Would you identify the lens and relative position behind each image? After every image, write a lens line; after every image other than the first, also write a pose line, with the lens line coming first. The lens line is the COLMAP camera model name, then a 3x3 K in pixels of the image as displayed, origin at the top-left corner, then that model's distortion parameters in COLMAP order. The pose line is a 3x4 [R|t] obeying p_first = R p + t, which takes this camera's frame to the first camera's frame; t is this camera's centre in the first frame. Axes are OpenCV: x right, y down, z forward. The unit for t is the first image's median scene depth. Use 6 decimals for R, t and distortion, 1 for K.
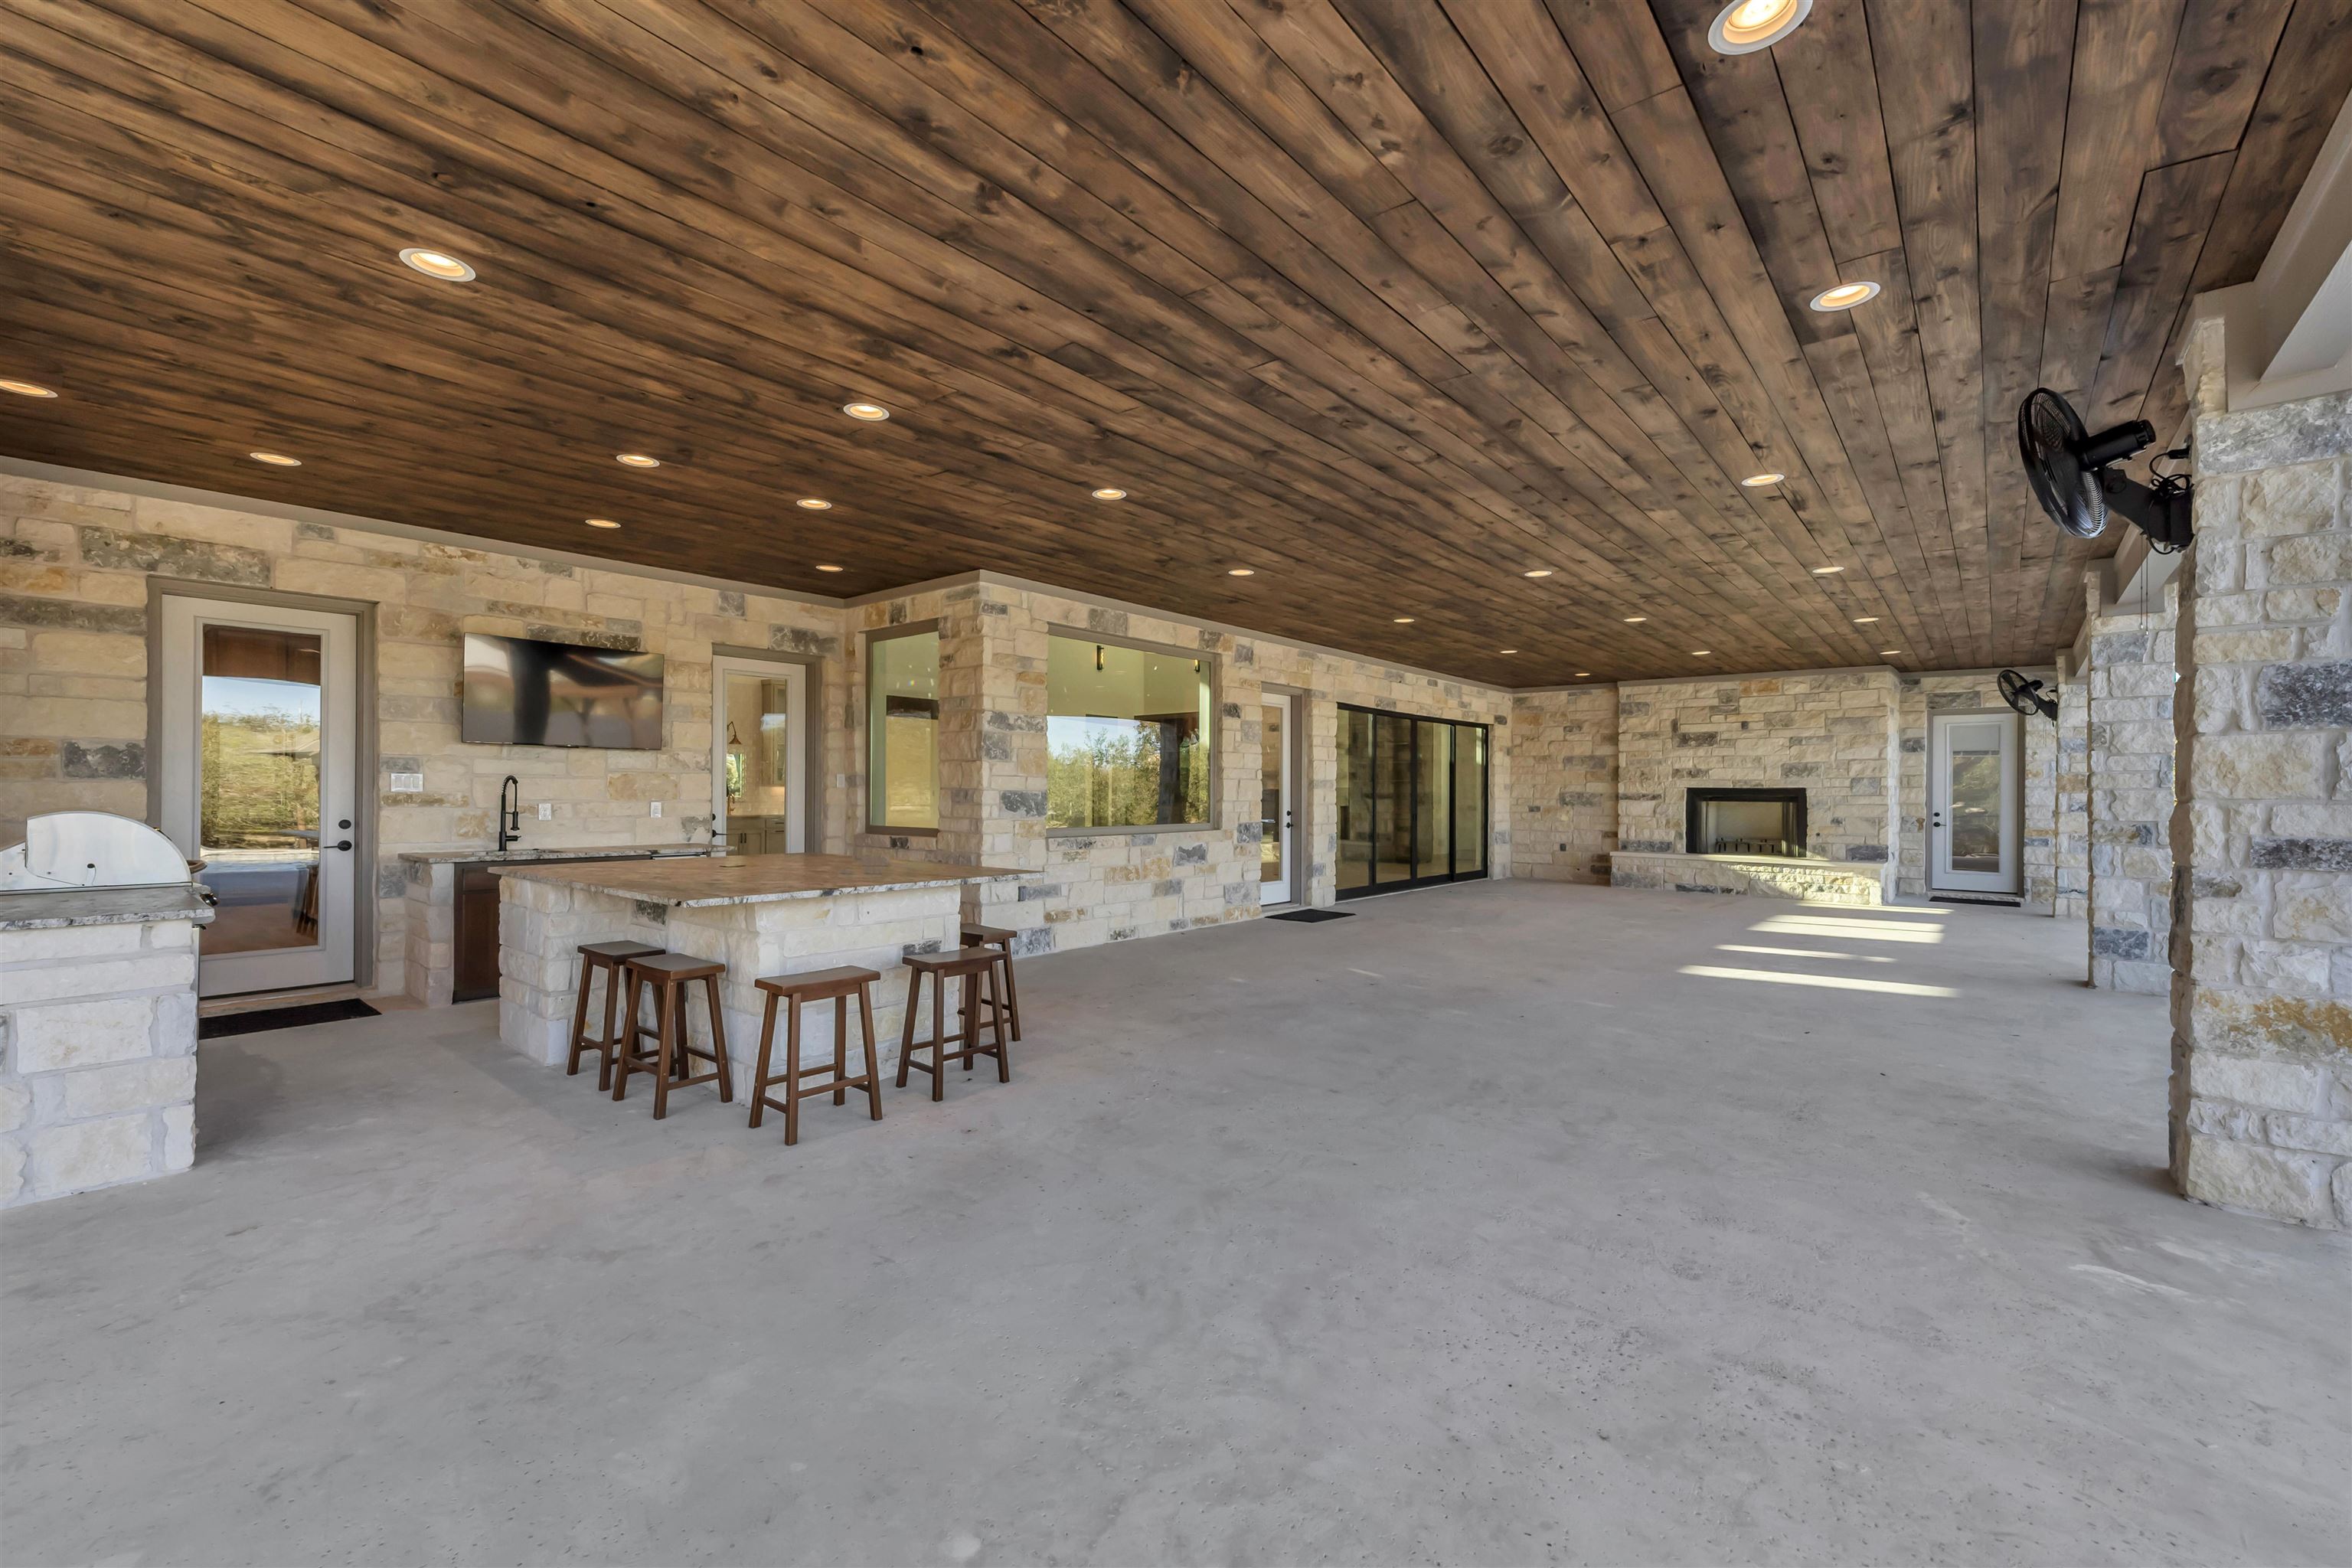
lens RADIAL K [[925.4, 0, 1185.7], [0, 925.4, 792.3], [0, 0, 1]] dist [0.005814, 0.000723]
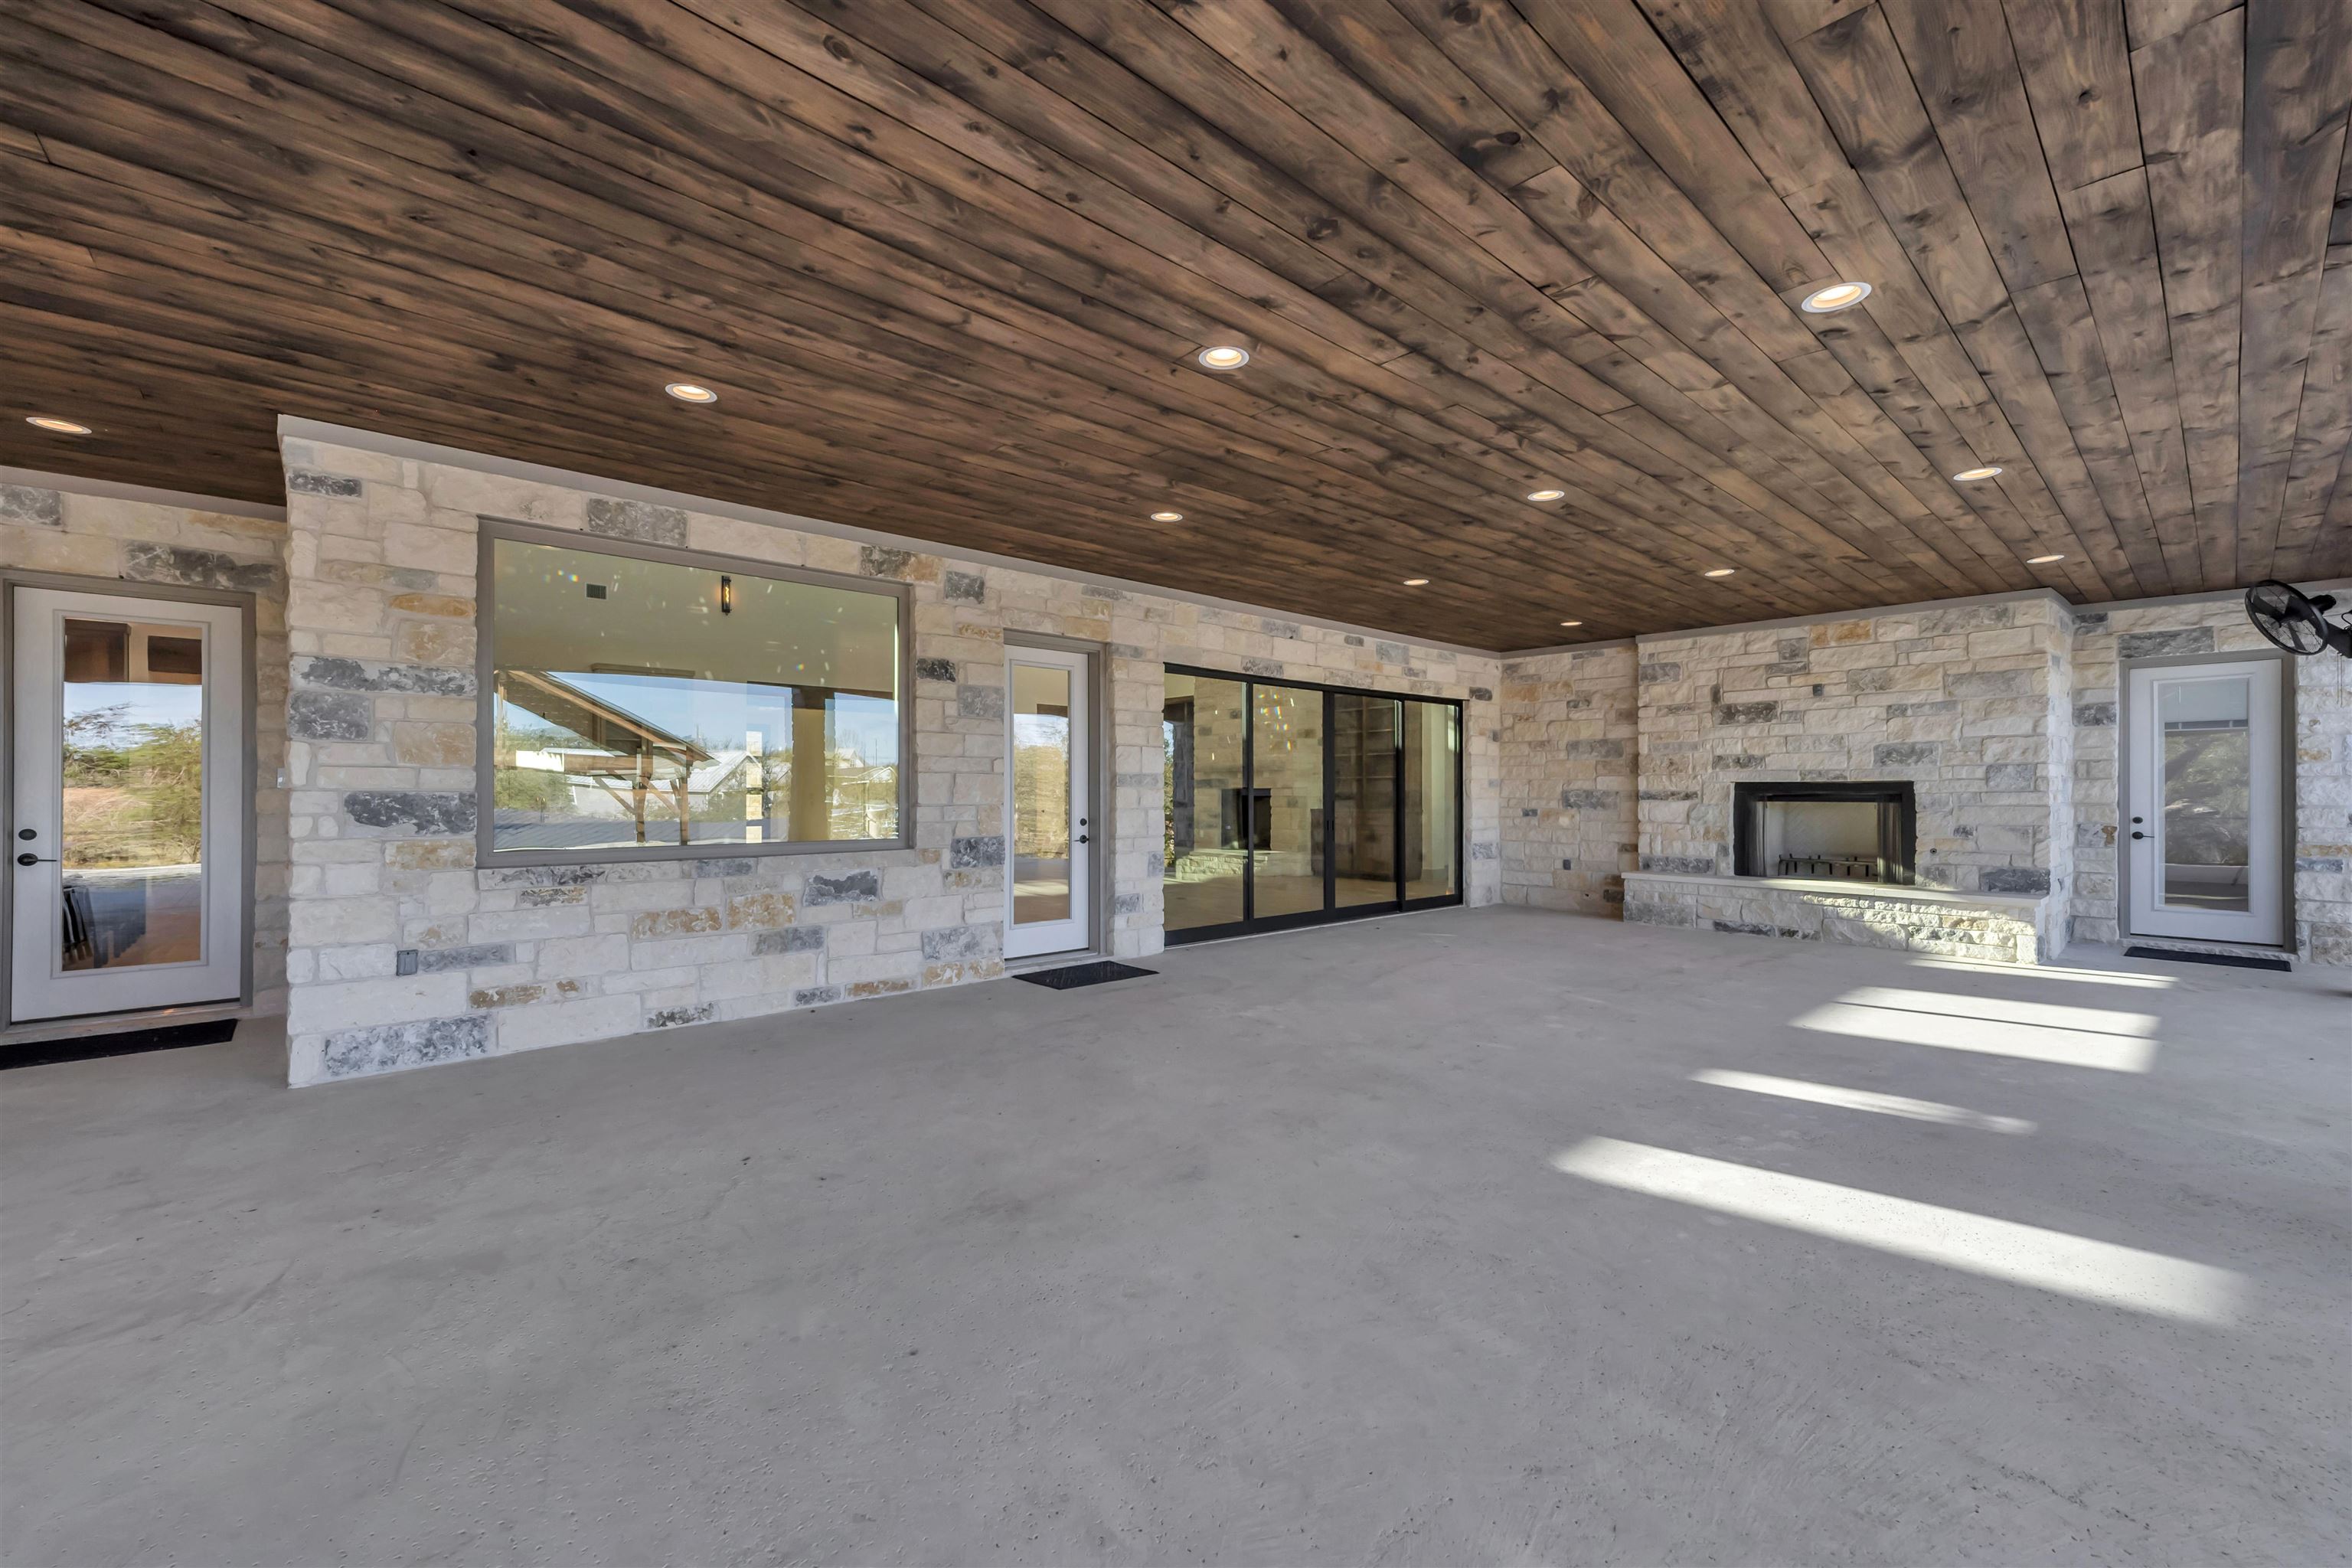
lens RADIAL K [[925.4, 0, 1170.7], [0, 925.4, 791.6], [0, 0, 1]] dist [0.005814, 0.000723]
pose [[0.991270, -0.006168, -0.131703, 0.235739], [0.005856, 0.999979, -0.002753, 0.001796], [0.131717, 0.001957, 0.991285, 0.278517]]
